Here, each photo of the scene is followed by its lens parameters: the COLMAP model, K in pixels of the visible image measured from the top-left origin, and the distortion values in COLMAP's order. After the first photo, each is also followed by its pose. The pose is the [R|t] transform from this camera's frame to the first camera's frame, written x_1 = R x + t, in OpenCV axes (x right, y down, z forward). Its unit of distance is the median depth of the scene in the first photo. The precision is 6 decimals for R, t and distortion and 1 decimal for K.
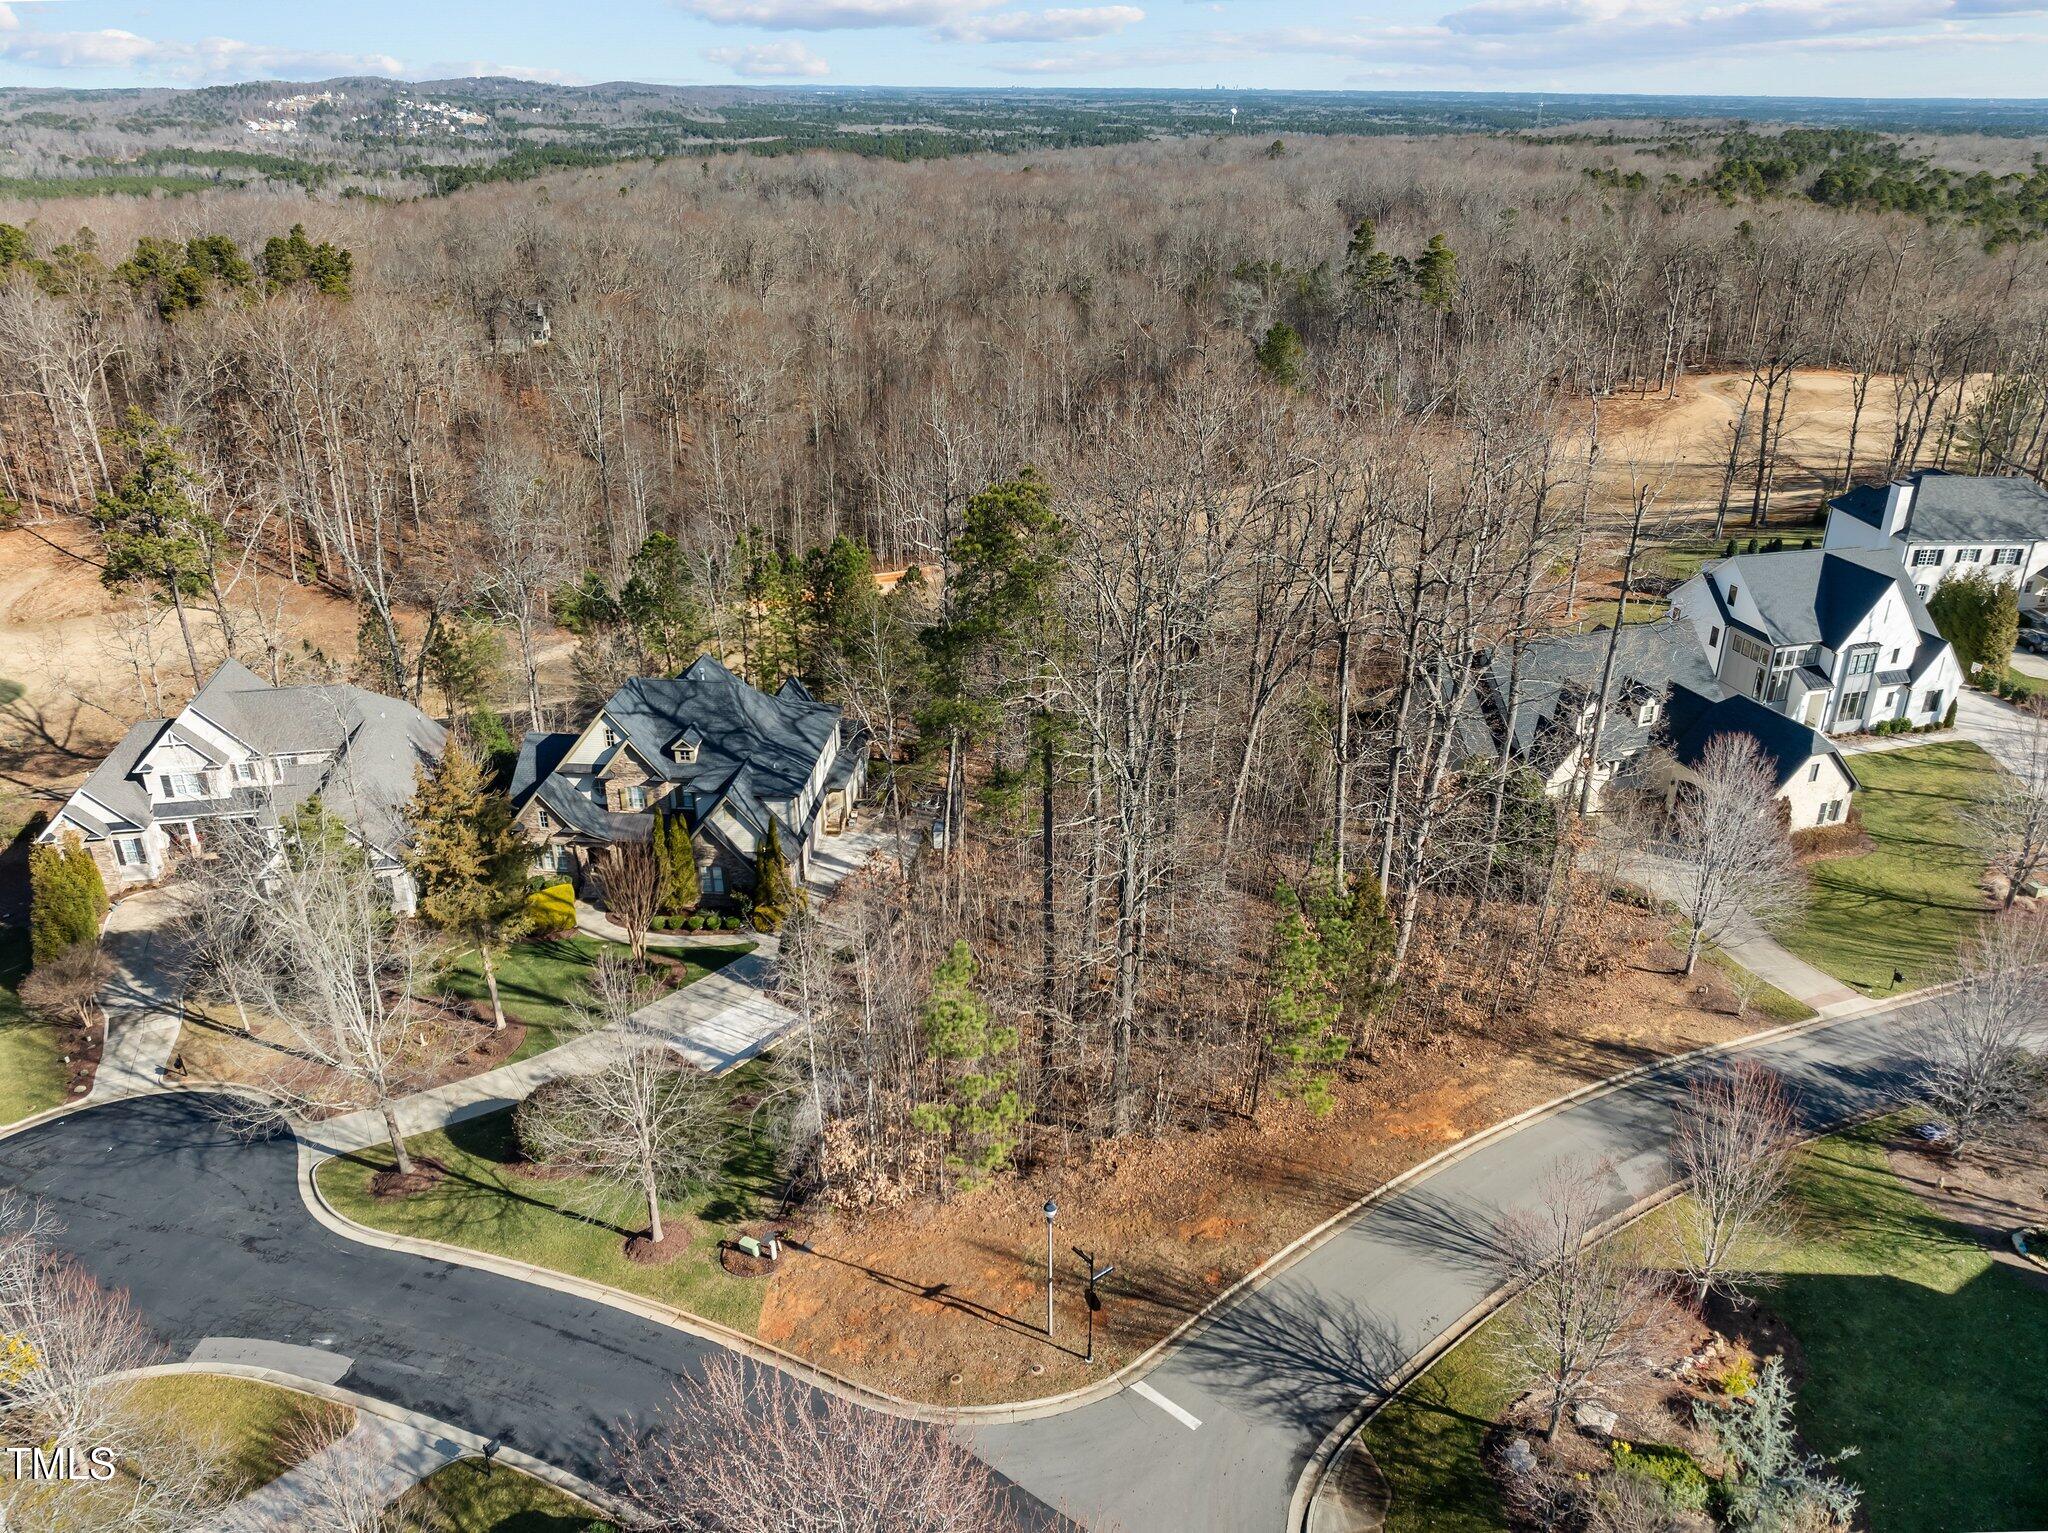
lens RADIAL K [[1484.6, 0, 1026.3], [0, 1484.6, 759.7], [0, 0, 1]] dist [-0.052501, 0.024052]
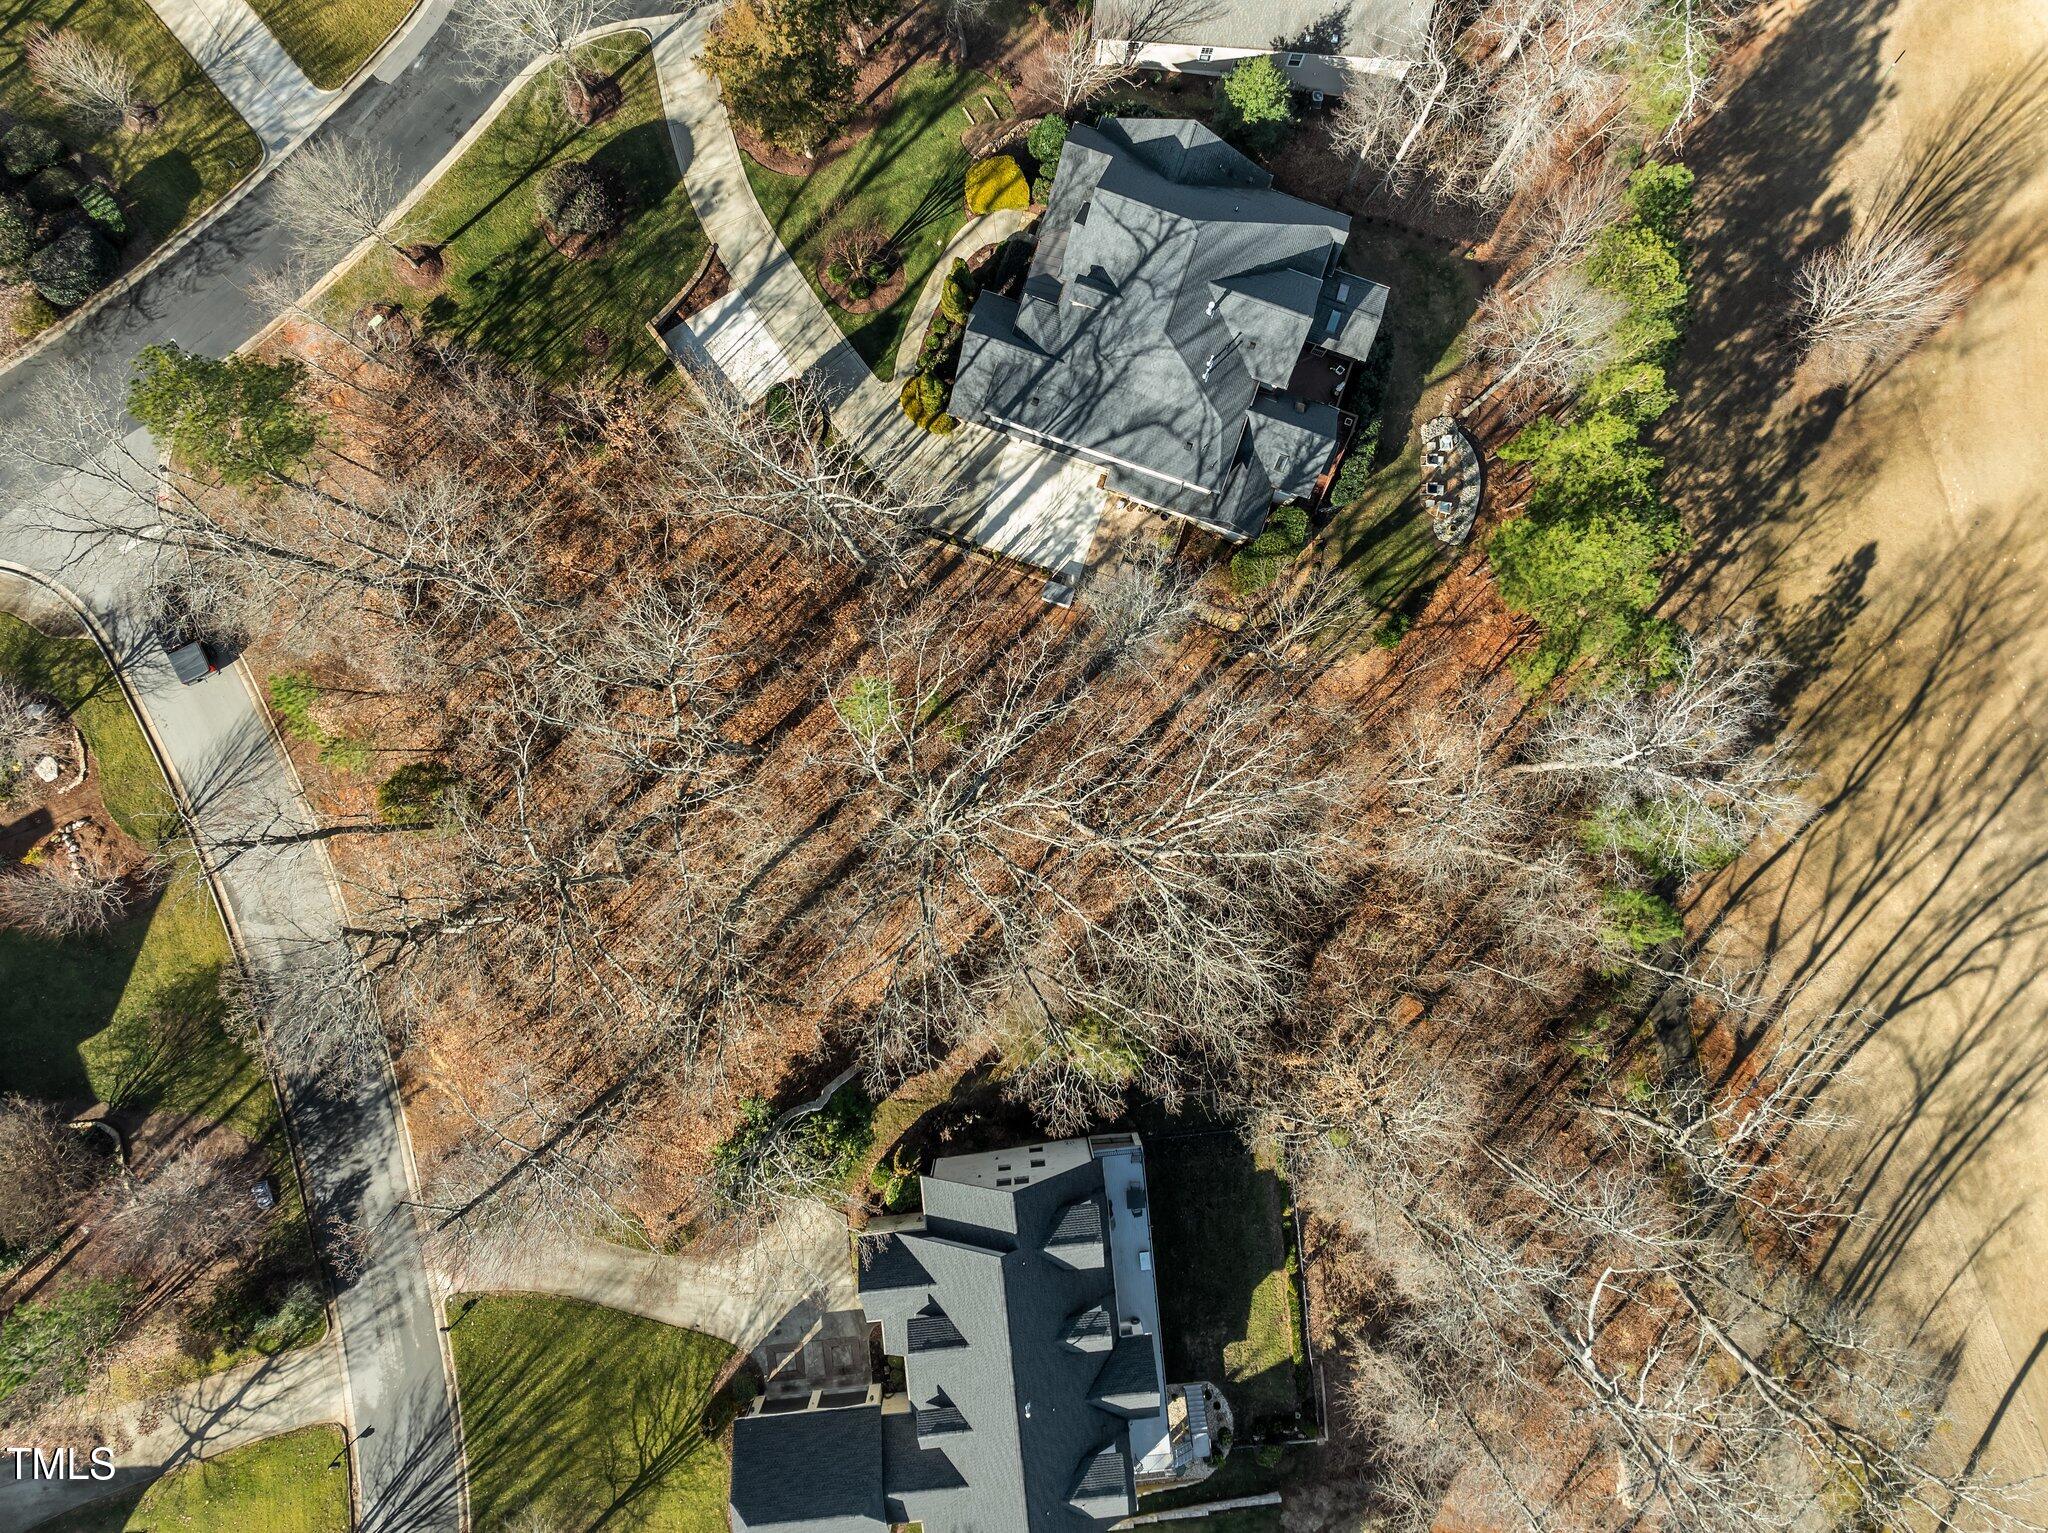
lens RADIAL K [[1445.2, 0, 1027.8], [0, 1445.2, 776.2], [0, 0, 1]] dist [-0.056052, 0.014569]
pose [[-0.243808, 0.969801, -0.006536, 0.068698], [-0.423219, -0.100328, 0.900455, -0.843701], [0.872607, 0.222305, 0.434899, 0.700856]]
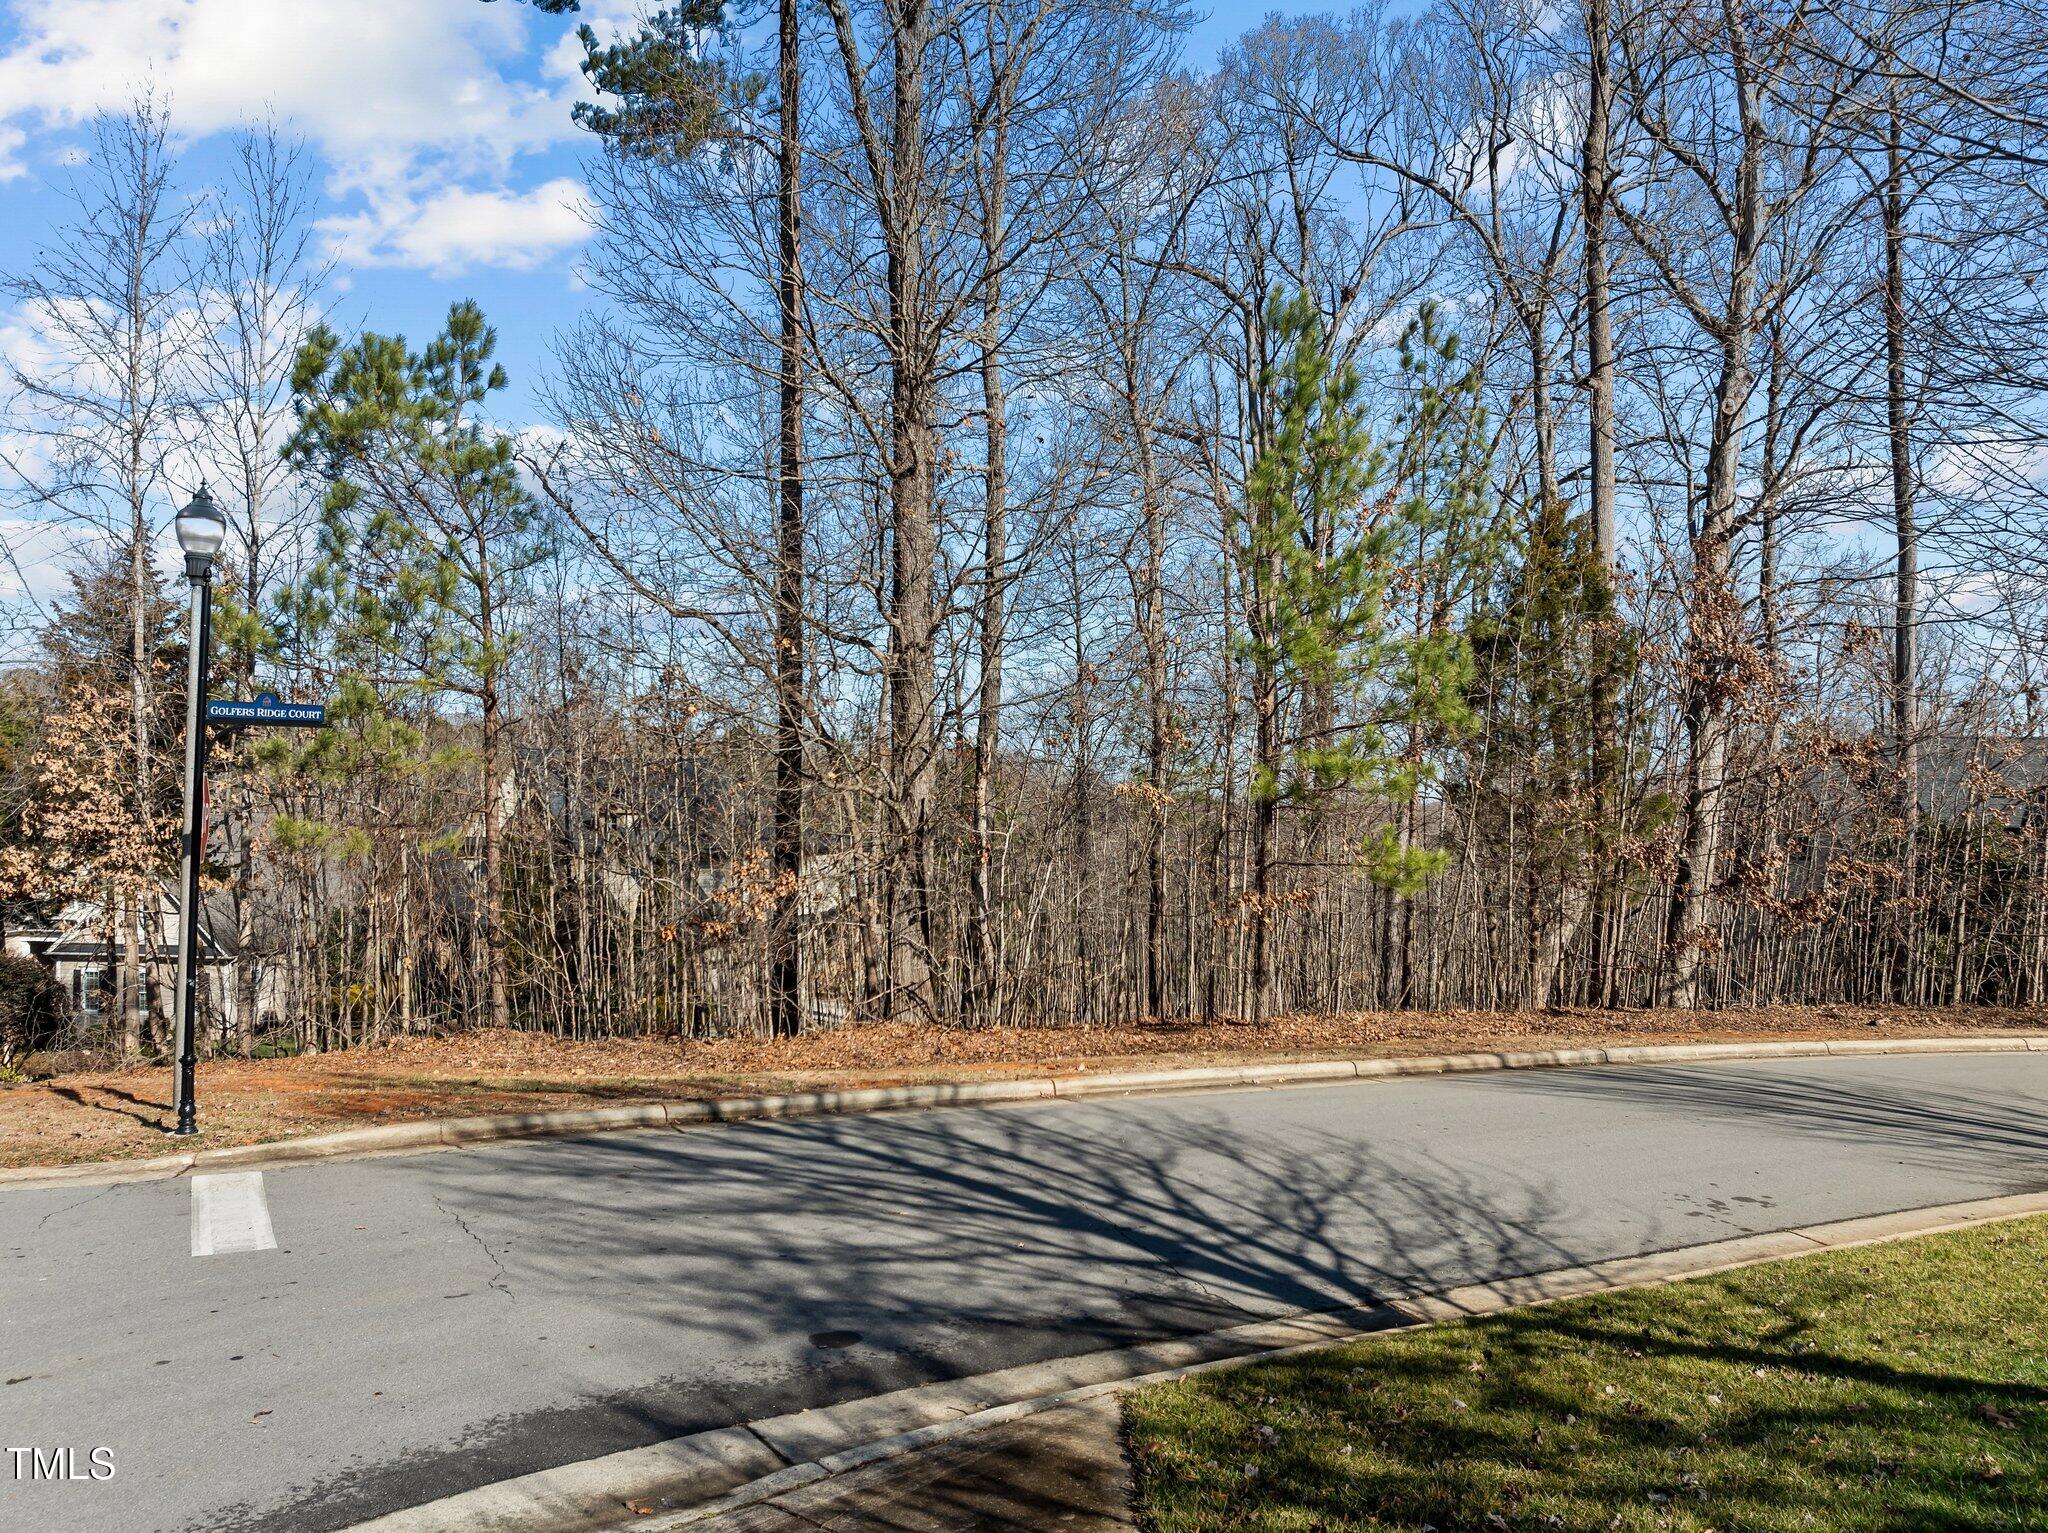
lens RADIAL K [[1440.8, 0, 1020.5], [0, 1440.8, 762.0], [0, 0, 1]] dist [-0.037370, -0.010893]
pose [[0.966564, 0.001010, -0.256424, 0.139229], [-0.114949, 0.895597, -0.429759, 0.255897], [0.229219, 0.444865, 0.865768, 0.469851]]
